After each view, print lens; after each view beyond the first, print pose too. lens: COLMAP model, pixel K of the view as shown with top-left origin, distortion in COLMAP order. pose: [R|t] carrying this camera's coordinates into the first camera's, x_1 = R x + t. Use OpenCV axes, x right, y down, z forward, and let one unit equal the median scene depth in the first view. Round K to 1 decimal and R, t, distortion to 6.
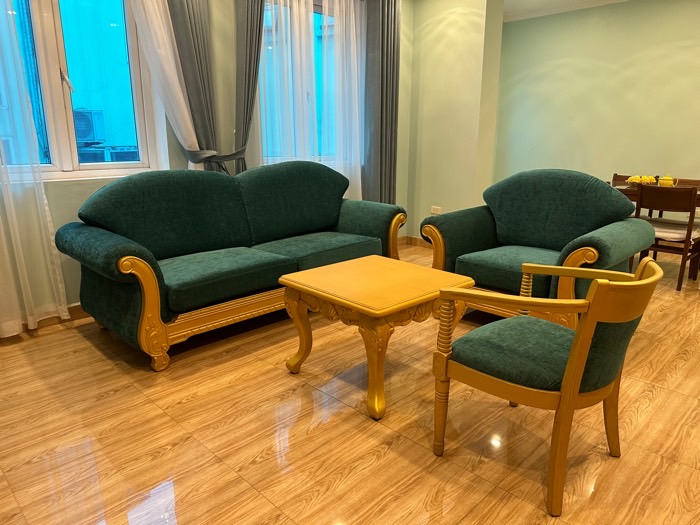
lens RADIAL K [[495.0, 0, 350.9], [0, 495.0, 260.1], [0, 0, 1]] dist [0.011516, -0.001188]
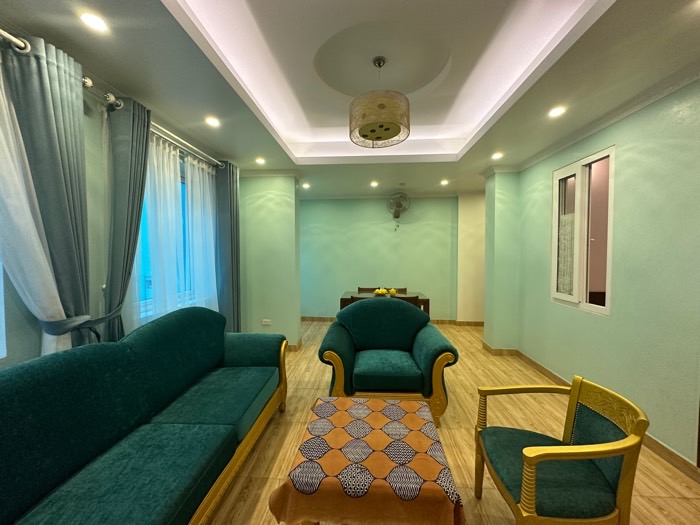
lens RADIAL K [[279.5, 0, 351.9], [0, 279.5, 262.5], [0, 0, 1]] dist [-0.001889, -0.000325]
pose [[0.747118, -0.025252, 0.664212, -0.240055], [0.166720, 0.974453, -0.150483, -0.154489], [-0.643443, 0.223166, 0.732242, 0.333519]]
